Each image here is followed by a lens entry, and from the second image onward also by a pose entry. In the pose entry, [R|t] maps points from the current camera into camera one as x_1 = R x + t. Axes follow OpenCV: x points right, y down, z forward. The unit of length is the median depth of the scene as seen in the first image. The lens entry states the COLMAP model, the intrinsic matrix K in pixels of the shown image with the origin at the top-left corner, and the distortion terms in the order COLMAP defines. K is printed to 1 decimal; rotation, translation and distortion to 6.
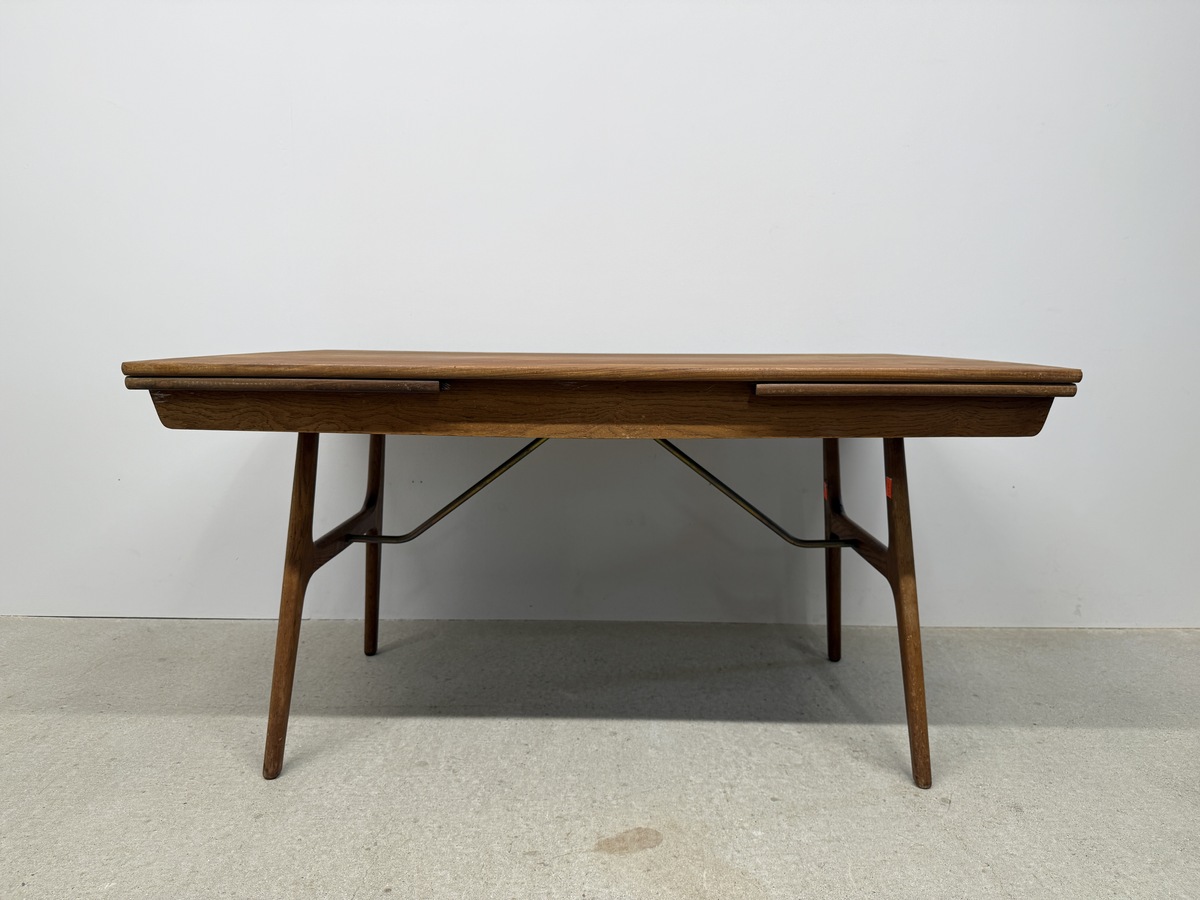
lens RADIAL K [[859.1, 0, 601.5], [0, 859.1, 435.9], [0, 0, 1]] dist [0.003426, -0.018553]
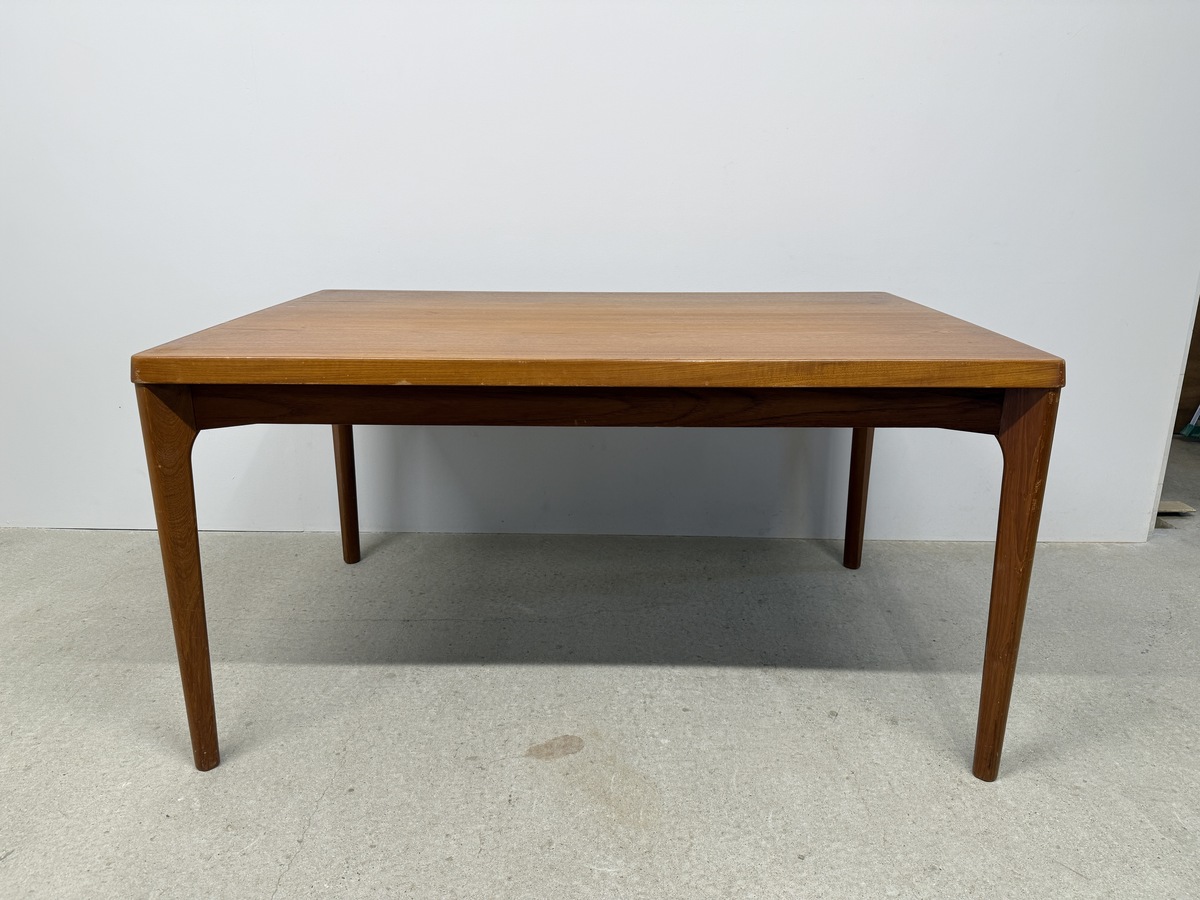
lens RADIAL K [[859.1, 0, 603.2], [0, 859.1, 438.2], [0, 0, 1]] dist [0.003426, -0.018553]
pose [[0.999740, 0.000030, -0.022797, 0.110470], [0.003724, 0.986352, 0.164609, -0.131863], [0.022491, -0.164651, 0.986095, -0.093416]]
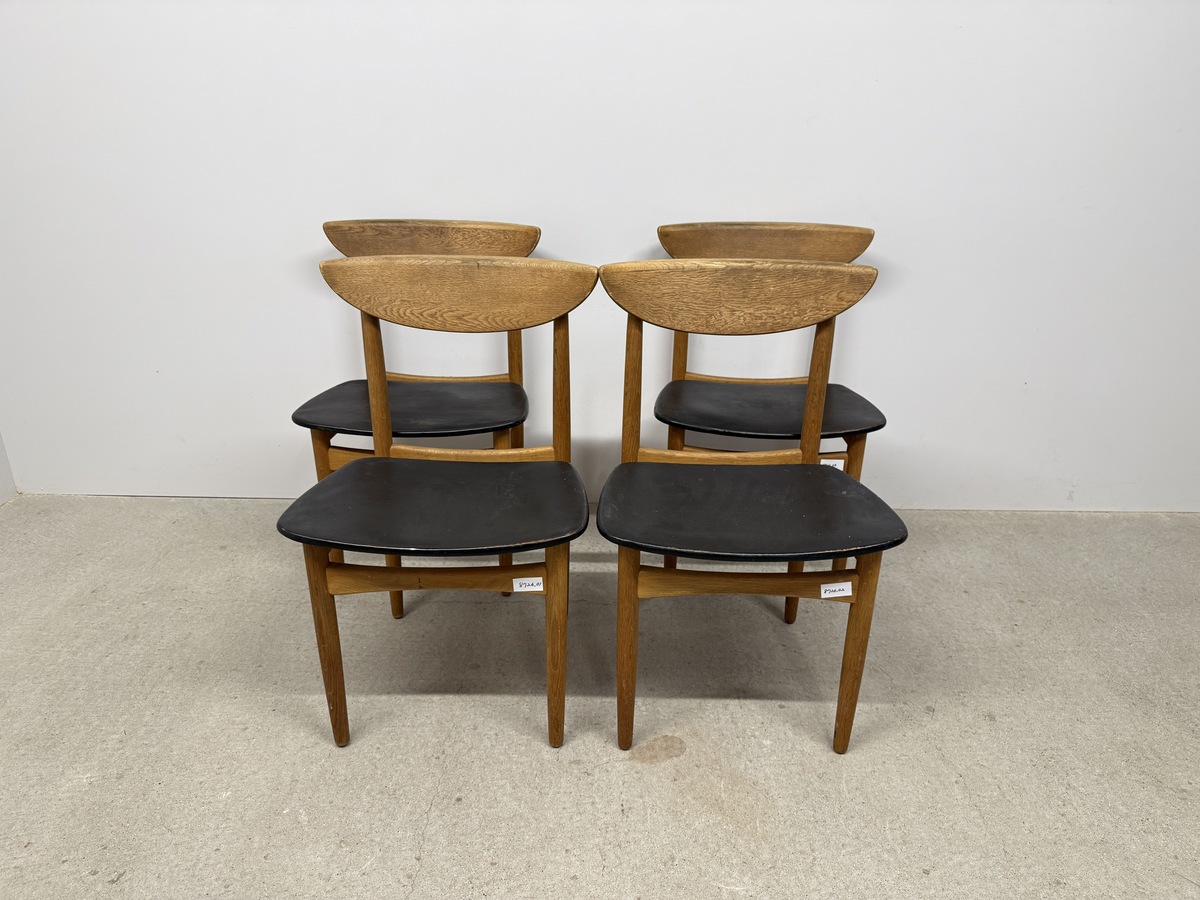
lens RADIAL K [[859.1, 0, 603.4], [0, 859.1, 446.2], [0, 0, 1]] dist [0.003426, -0.018553]
pose [[0.999986, 0.005123, -0.001523, -0.037743], [-0.004525, 0.963114, 0.269055, -0.216944], [0.002845, -0.269044, 0.963124, -0.020791]]
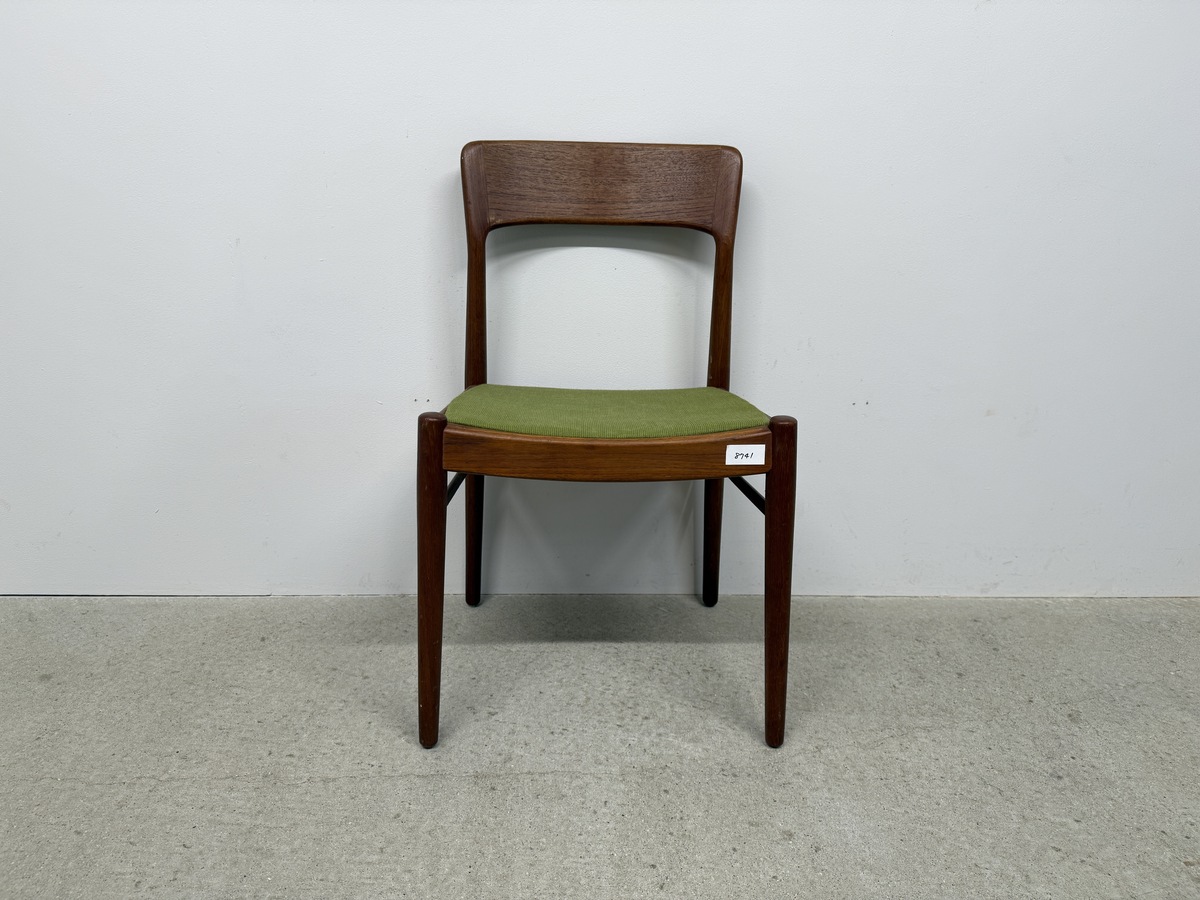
lens RADIAL K [[859.1, 0, 595.0], [0, 859.1, 446.1], [0, 0, 1]] dist [0.003426, -0.018553]
pose [[0.998965, -0.002187, 0.045437, -0.167489], [-0.004801, 0.988197, 0.153116, -0.021415], [-0.045235, -0.153175, 0.987163, 0.496493]]
